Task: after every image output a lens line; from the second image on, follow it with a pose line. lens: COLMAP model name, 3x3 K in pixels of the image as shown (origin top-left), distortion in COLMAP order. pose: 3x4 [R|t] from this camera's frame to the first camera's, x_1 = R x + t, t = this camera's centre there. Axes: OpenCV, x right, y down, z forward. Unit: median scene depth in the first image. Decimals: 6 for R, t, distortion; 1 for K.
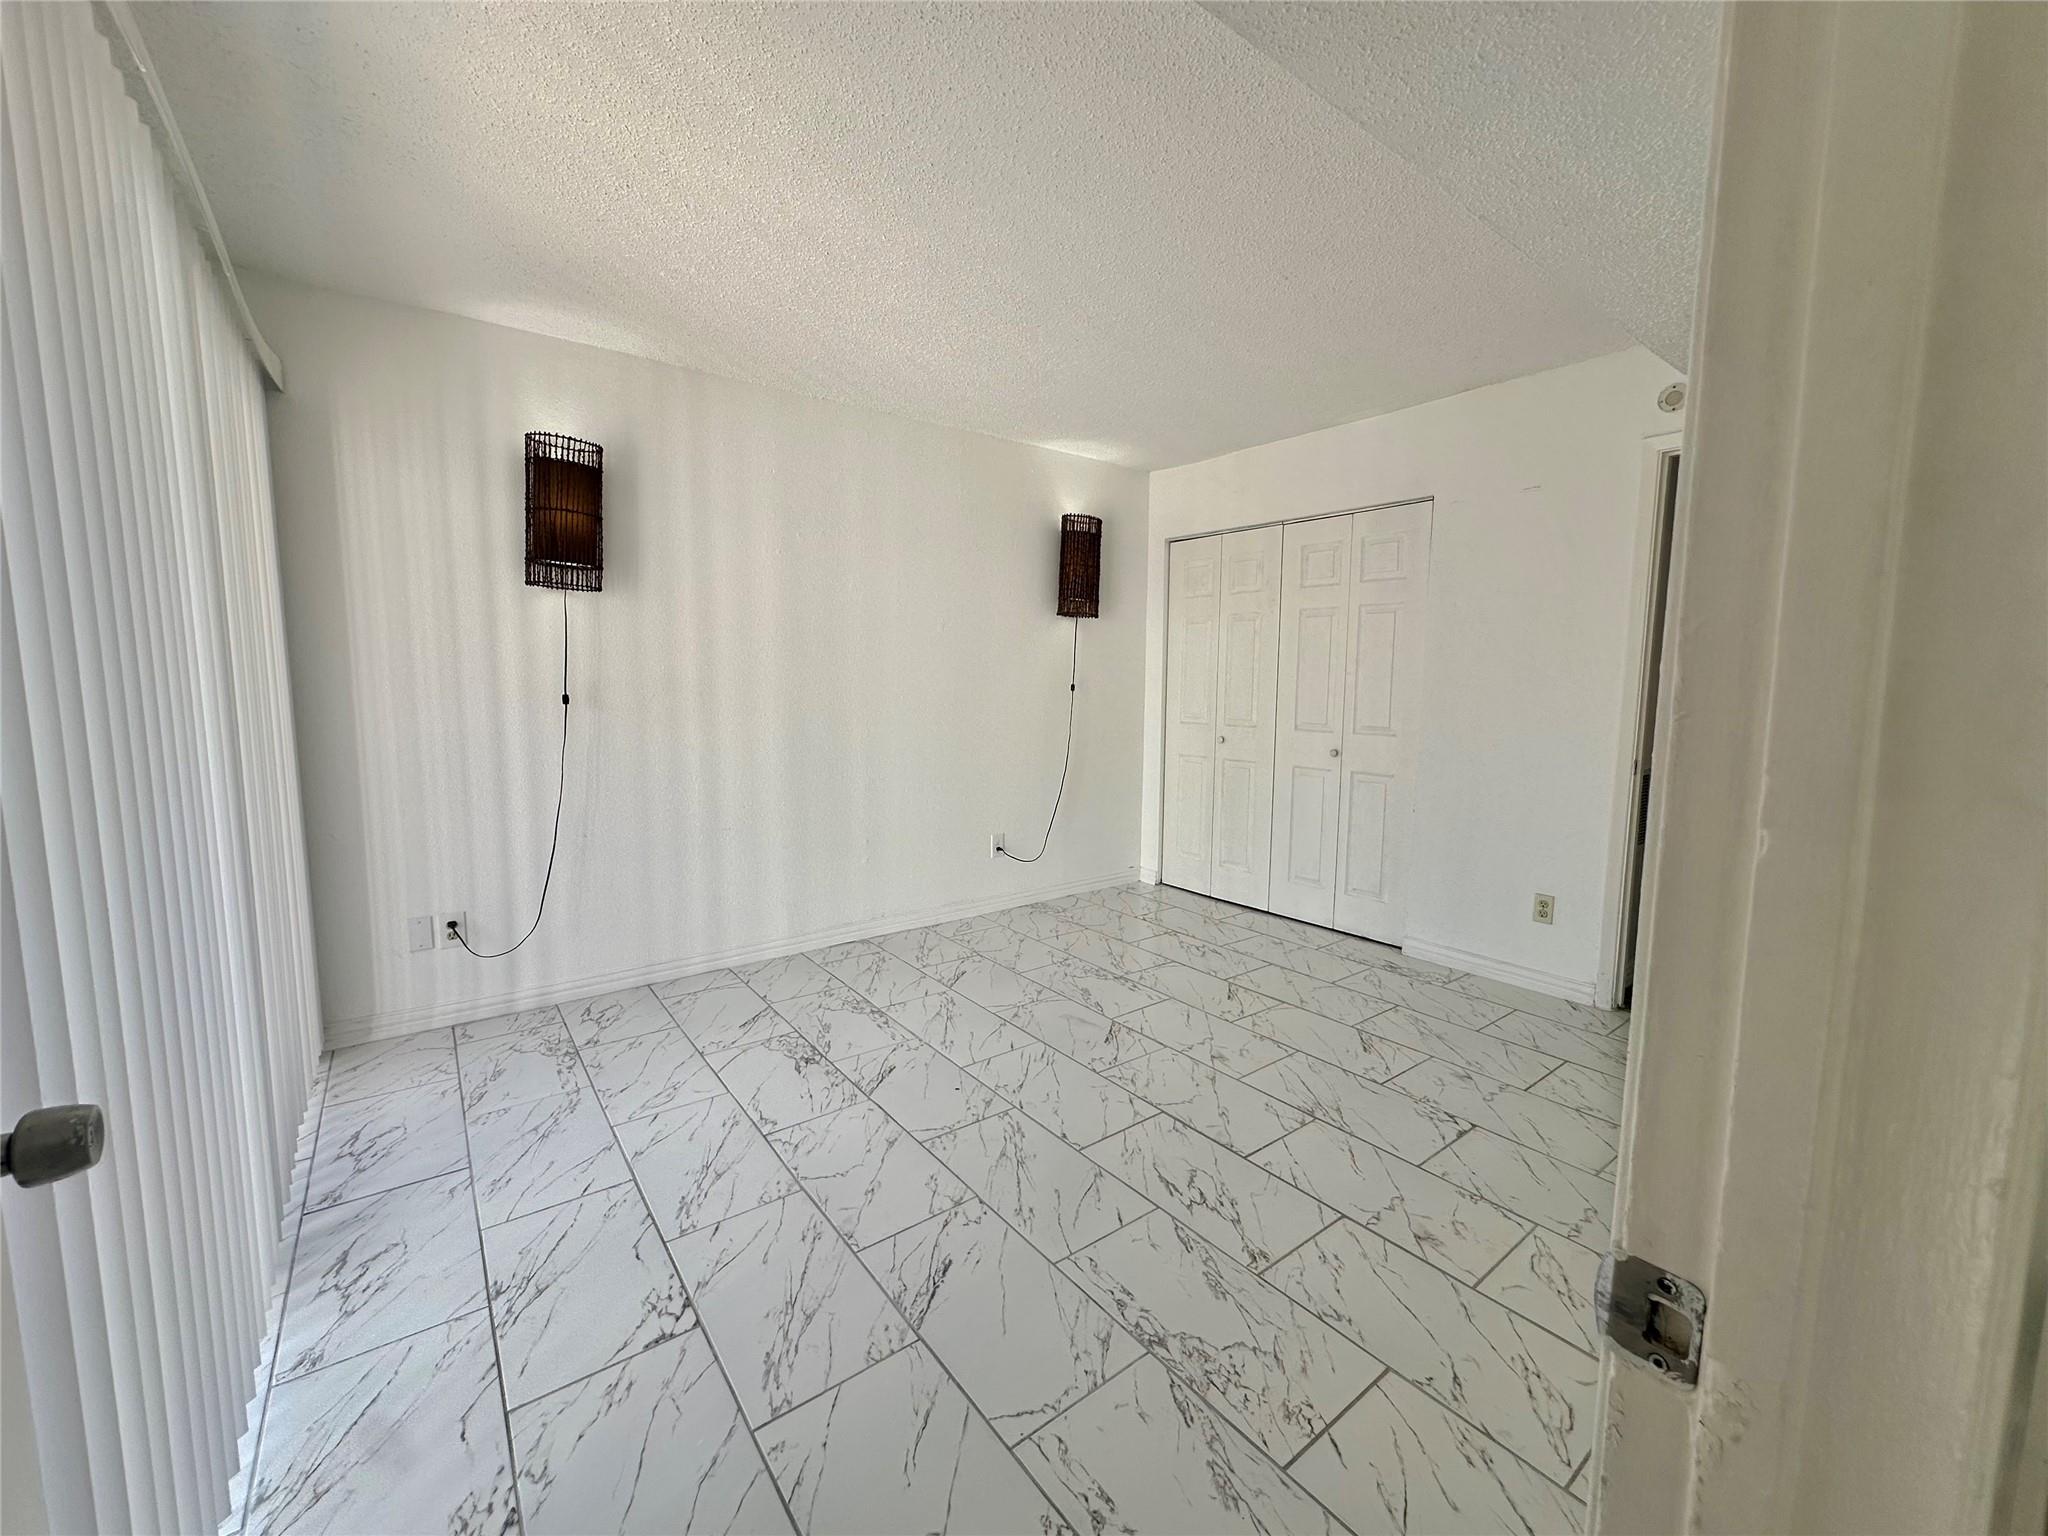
lens RADIAL K [[817.5, 0, 1015.4], [0, 817.5, 764.2], [0, 0, 1]] dist [-0.002744, 0.000444]
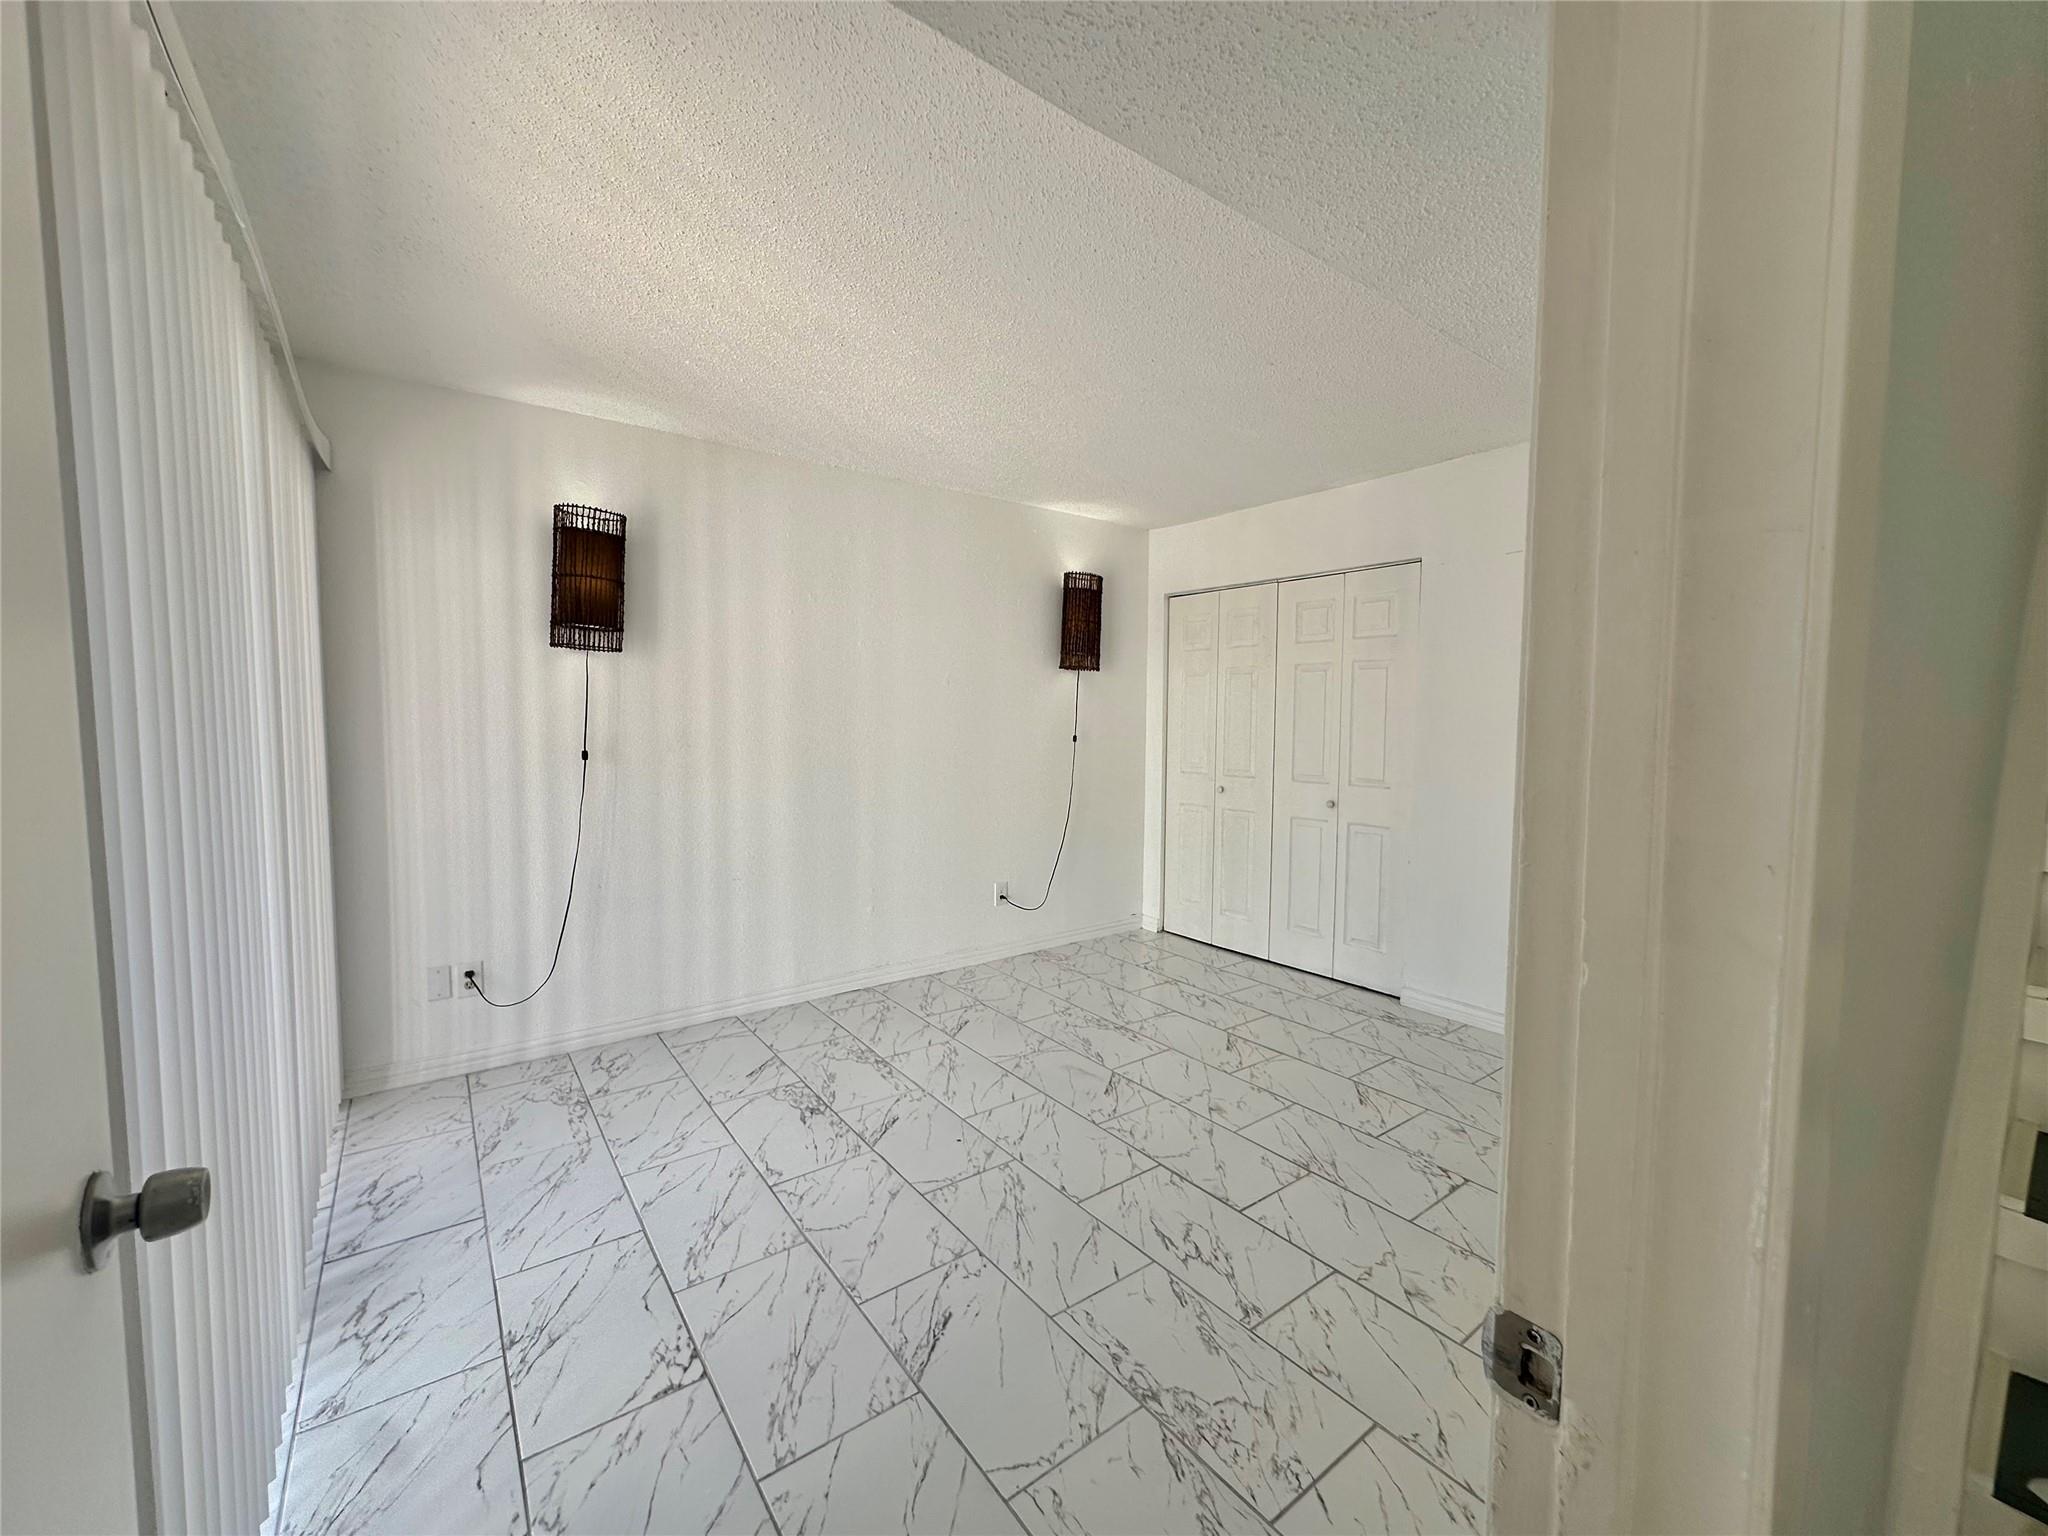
lens RADIAL K [[817.5, 0, 1015.4], [0, 817.5, 764.2], [0, 0, 1]] dist [-0.002744, 0.000444]
pose [[0.999970, 0.001624, -0.007540, 0.005437], [-0.001979, 0.998882, -0.047226, -0.020725], [0.007455, 0.047239, 0.998856, -0.035448]]
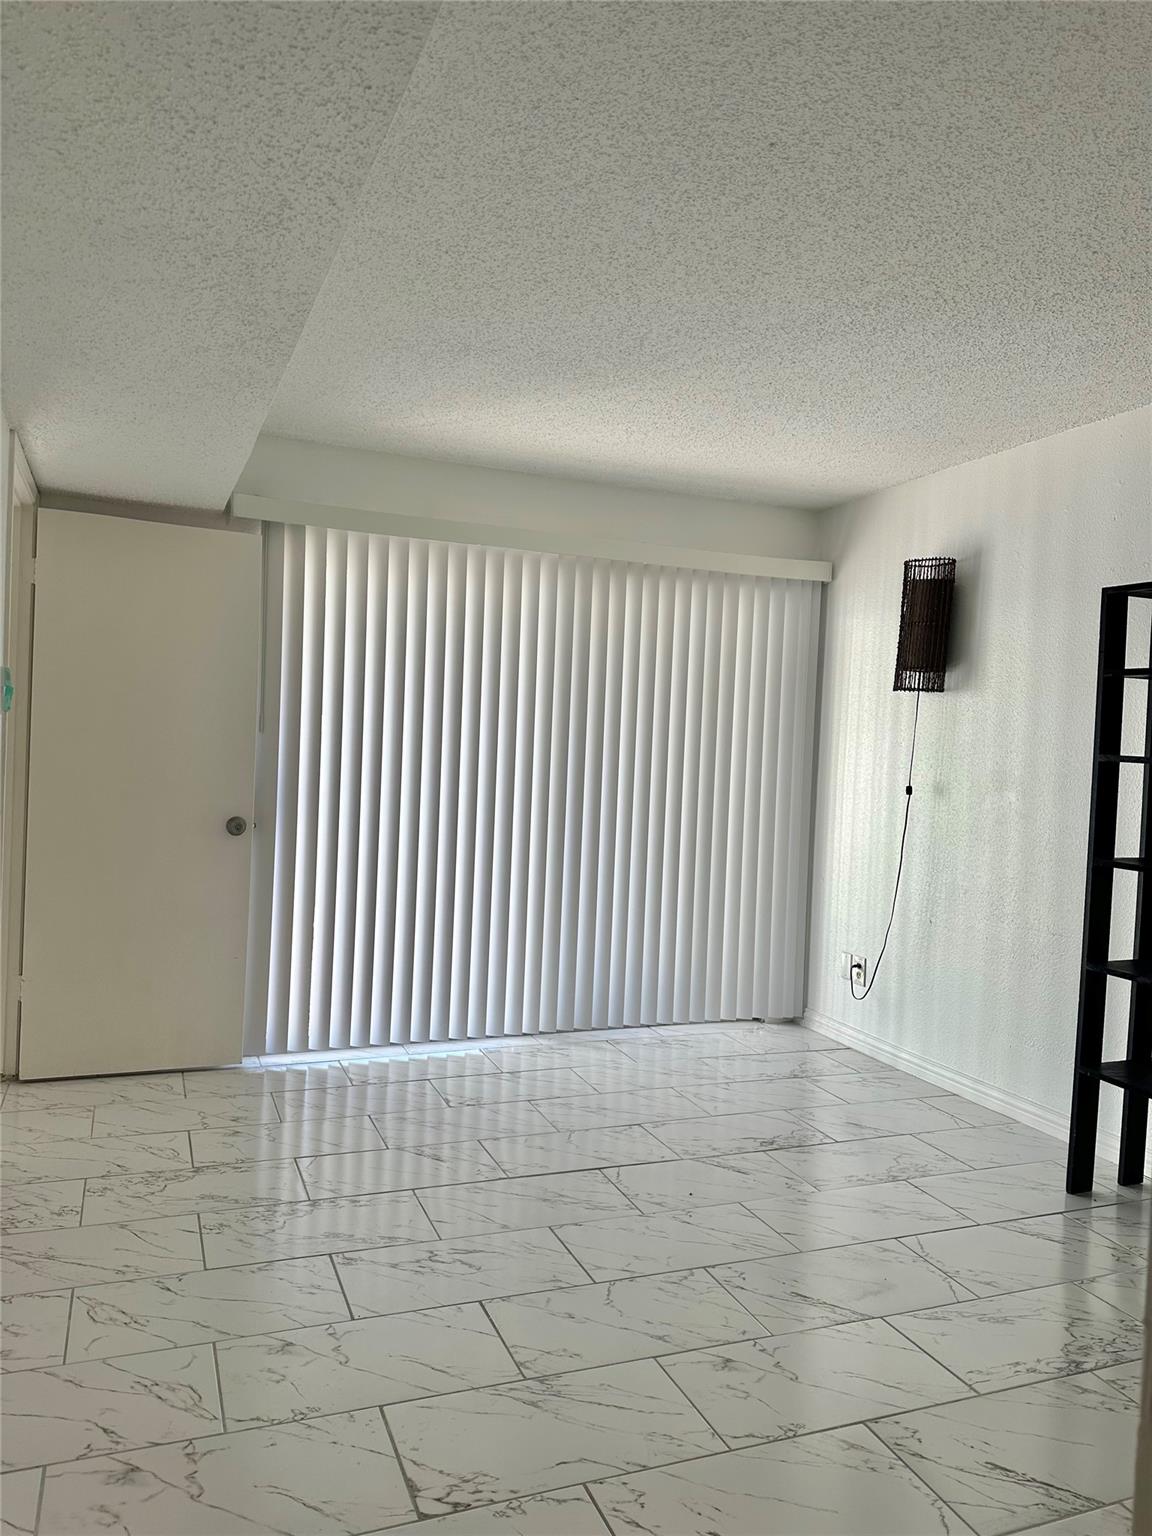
lens RADIAL K [[1063.4, 0, 562.7], [0, 1063.4, 769.3], [0, 0, 1]] dist [0.091706, -0.115096]
pose [[-0.268032, -0.001855, -0.963408, 1.019402], [-0.142714, 0.989042, 0.037800, -0.098108], [0.952781, 0.147623, -0.265360, 0.976960]]
